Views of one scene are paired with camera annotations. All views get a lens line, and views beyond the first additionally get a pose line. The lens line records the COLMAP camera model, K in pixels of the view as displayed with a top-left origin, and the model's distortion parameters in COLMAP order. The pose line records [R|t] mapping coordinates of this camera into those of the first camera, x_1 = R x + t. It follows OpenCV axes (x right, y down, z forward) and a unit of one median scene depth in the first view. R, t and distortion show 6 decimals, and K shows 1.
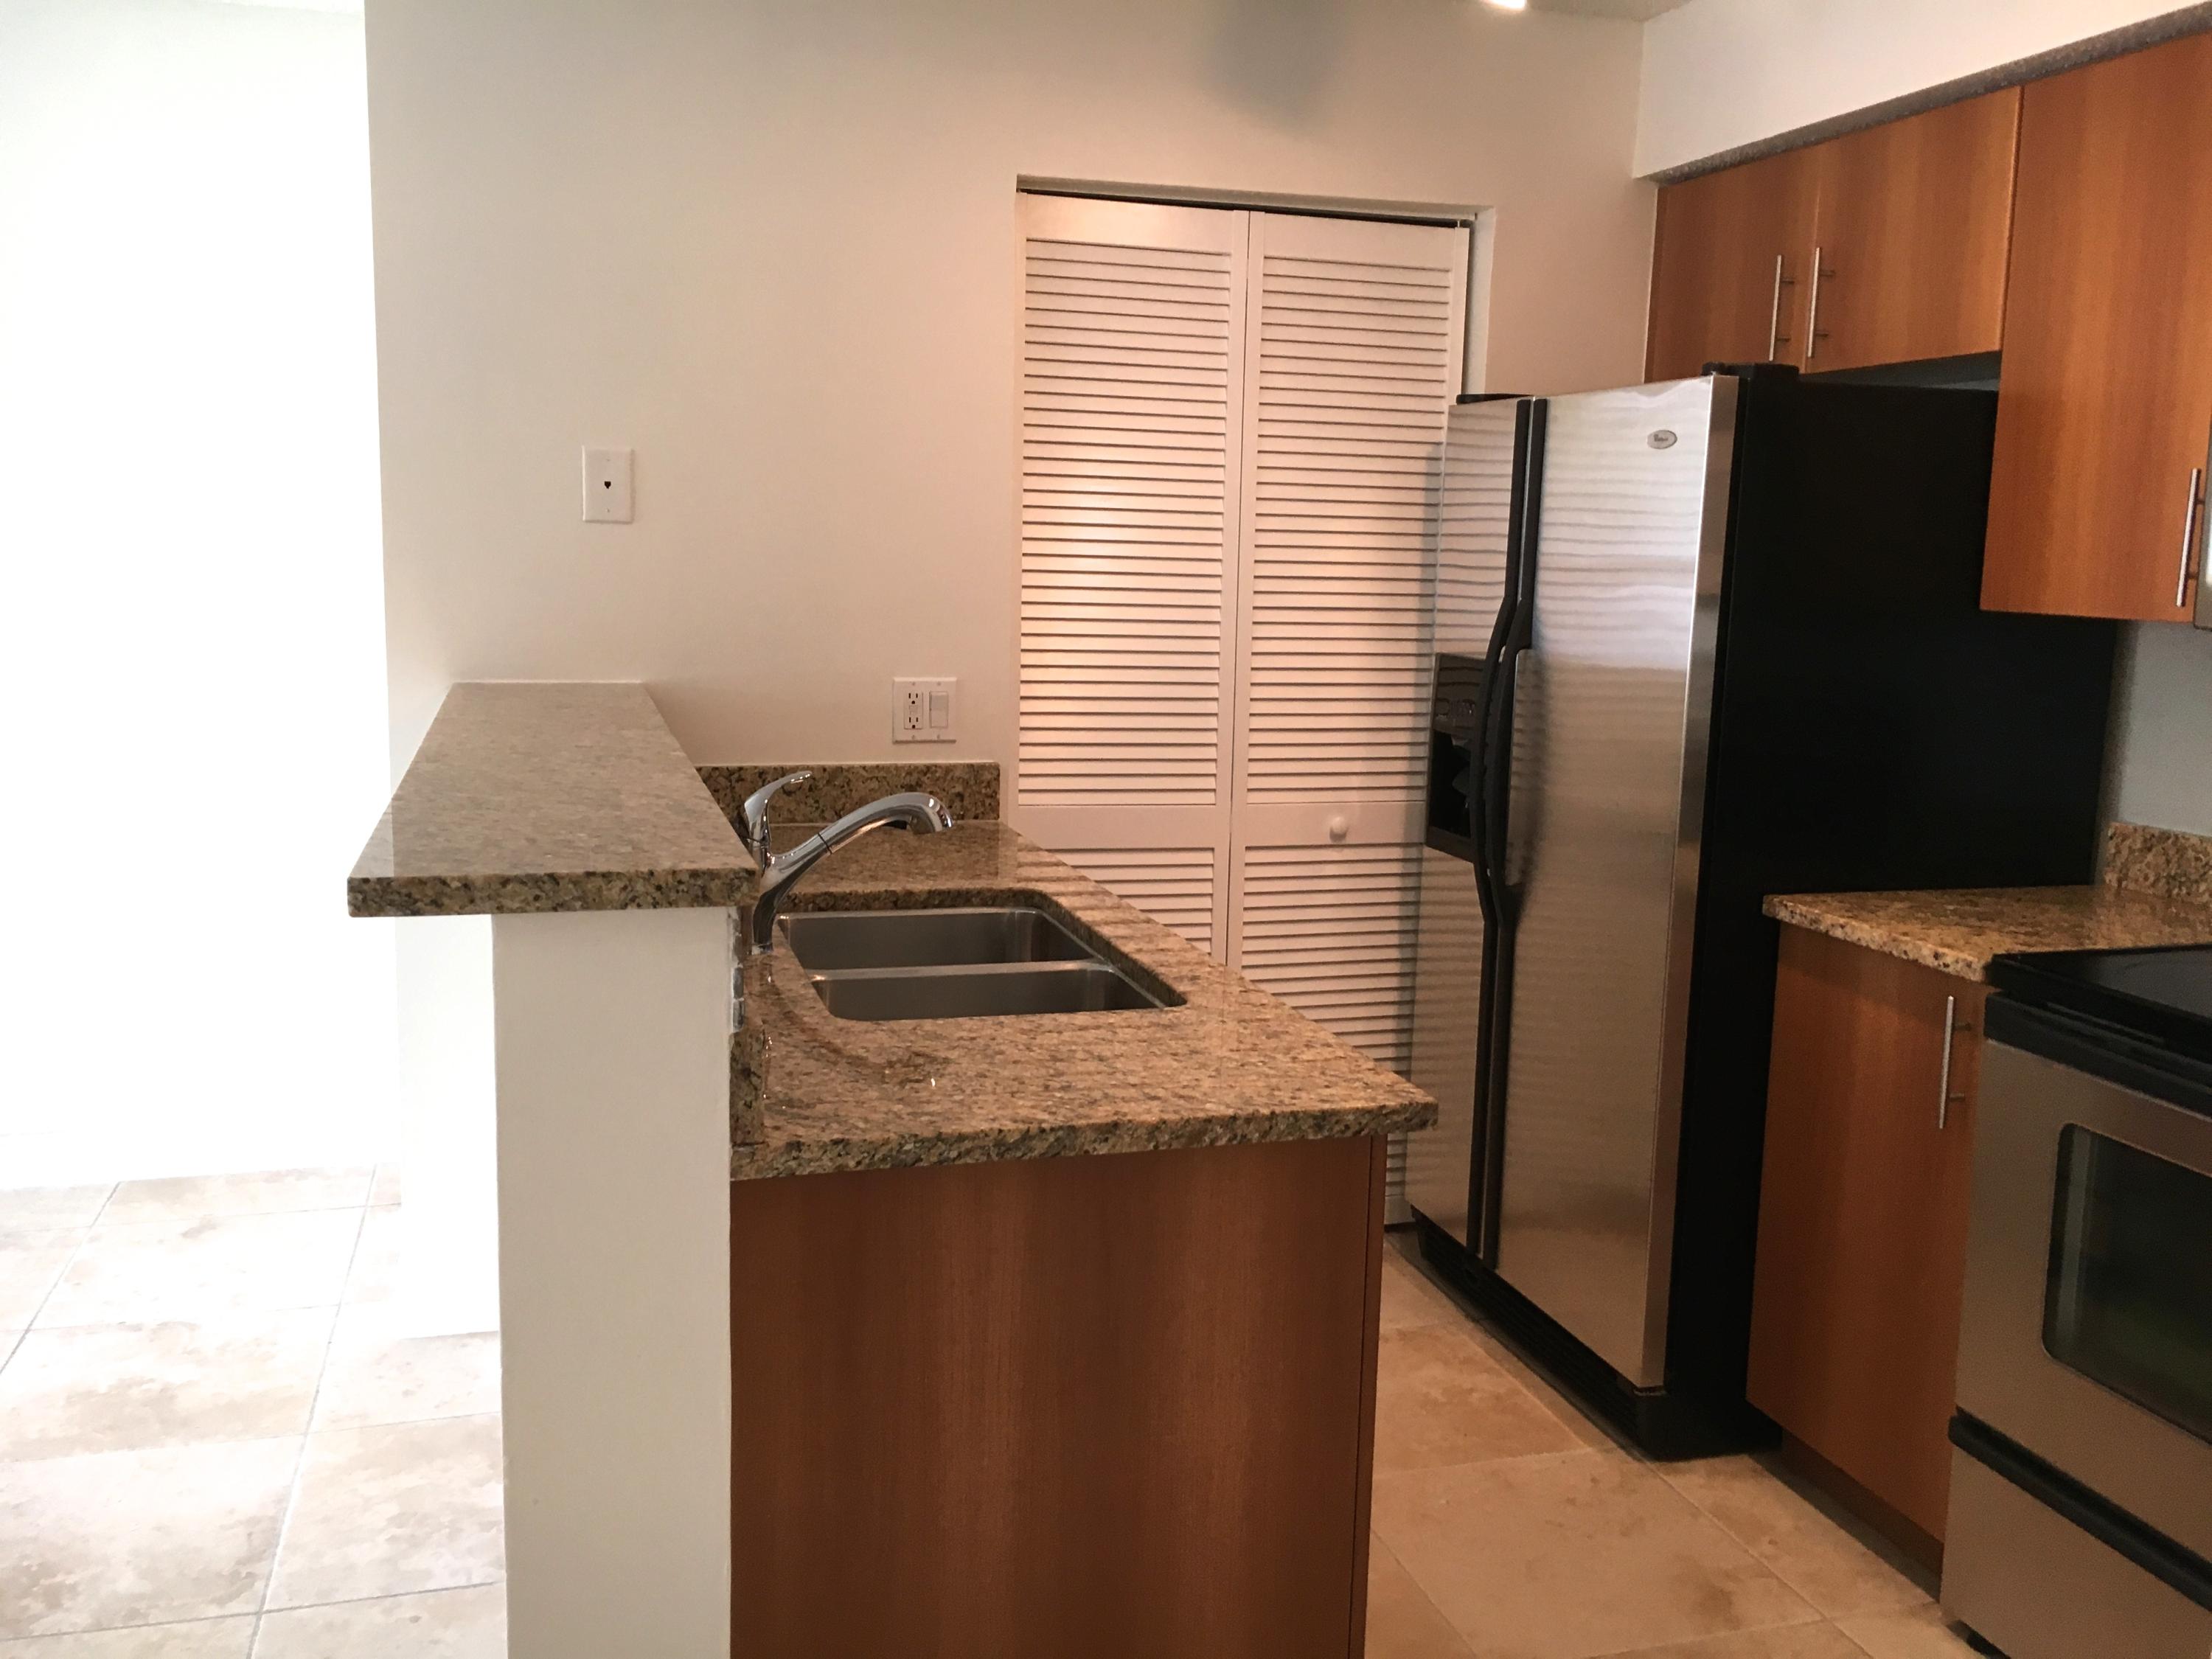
lens RADIAL K [[1884.7, 0, 1102.4], [0, 1884.7, 813.7], [0, 0, 1]] dist [0.070420, -0.103190]
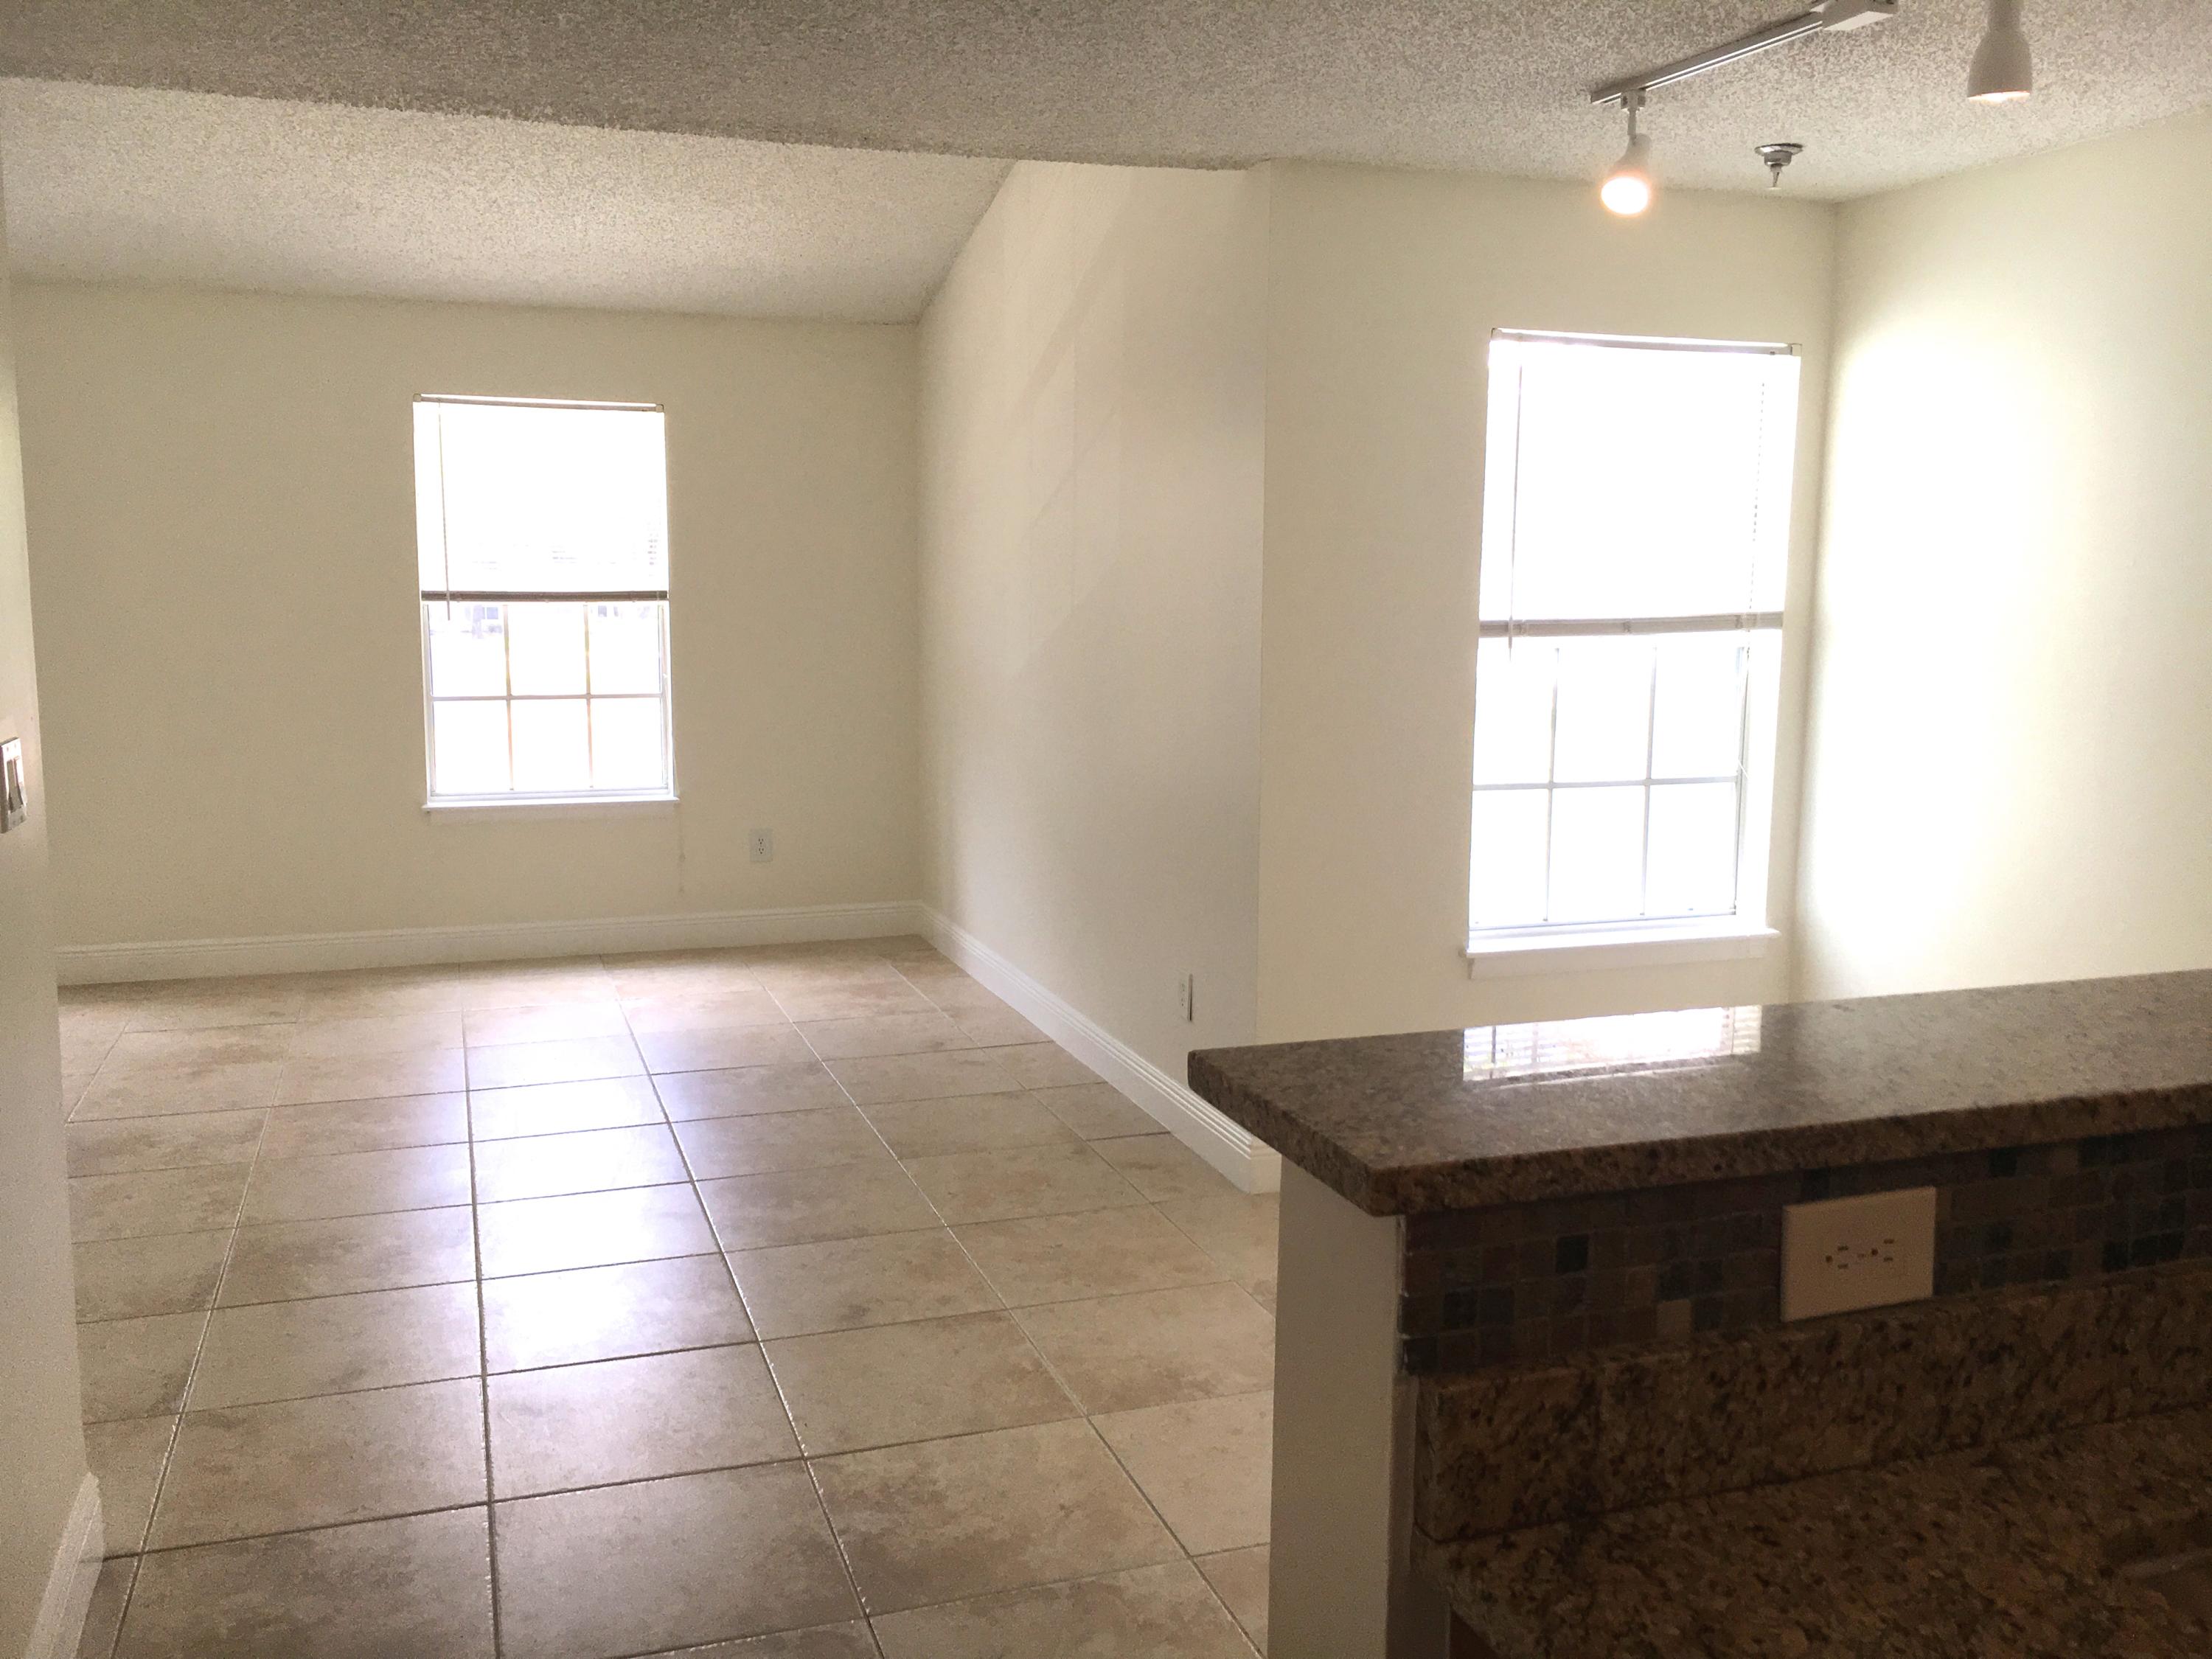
lens RADIAL K [[1887.5, 0, 1104.5], [0, 1887.5, 816.2], [0, 0, 1]] dist [0.072066, -0.113306]
pose [[0.051890, 0.108306, -0.992762, 0.310005], [-0.150214, 0.983638, 0.099459, -0.095657], [0.987291, 0.143966, 0.067310, 0.450914]]
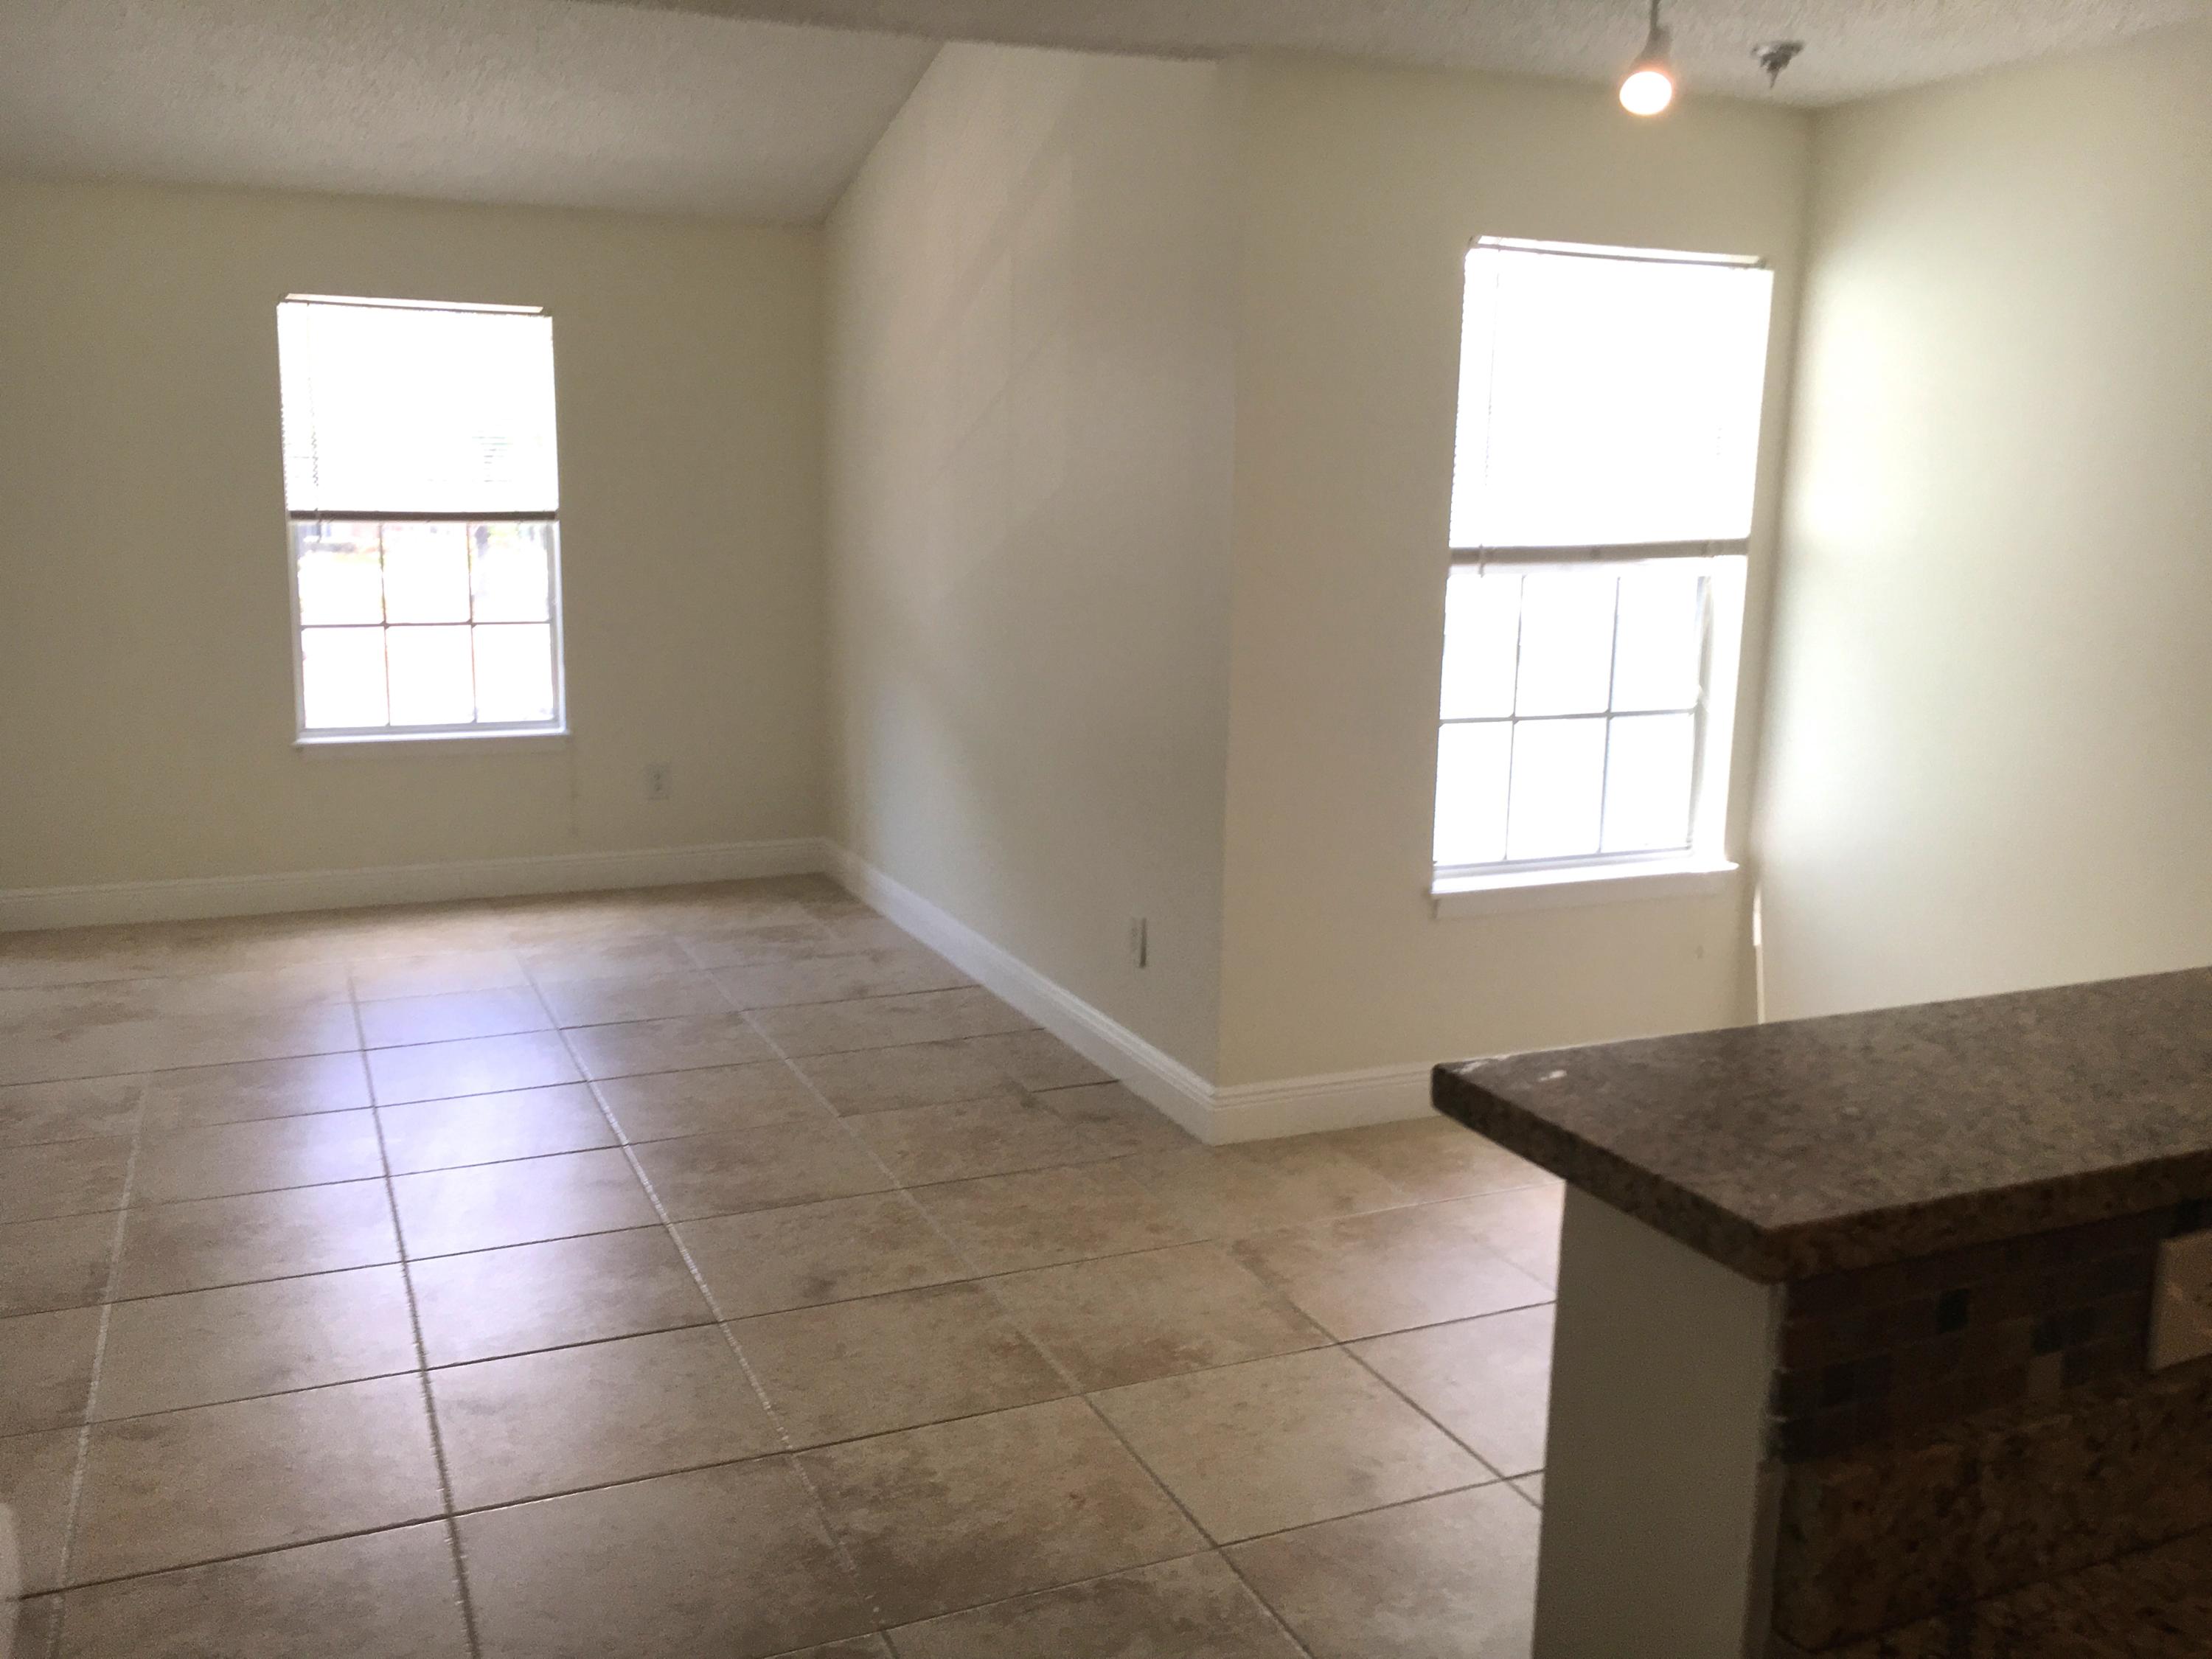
lens RADIAL K [[1896.5, 0, 1098.7], [0, 1896.5, 824.8], [0, 0, 1]] dist [0.098161, -0.172789]
pose [[0.128716, 0.152144, -0.979941, 0.224085], [-0.152839, 0.979398, 0.131984, -0.086893], [0.979833, 0.132785, 0.149317, 0.365105]]
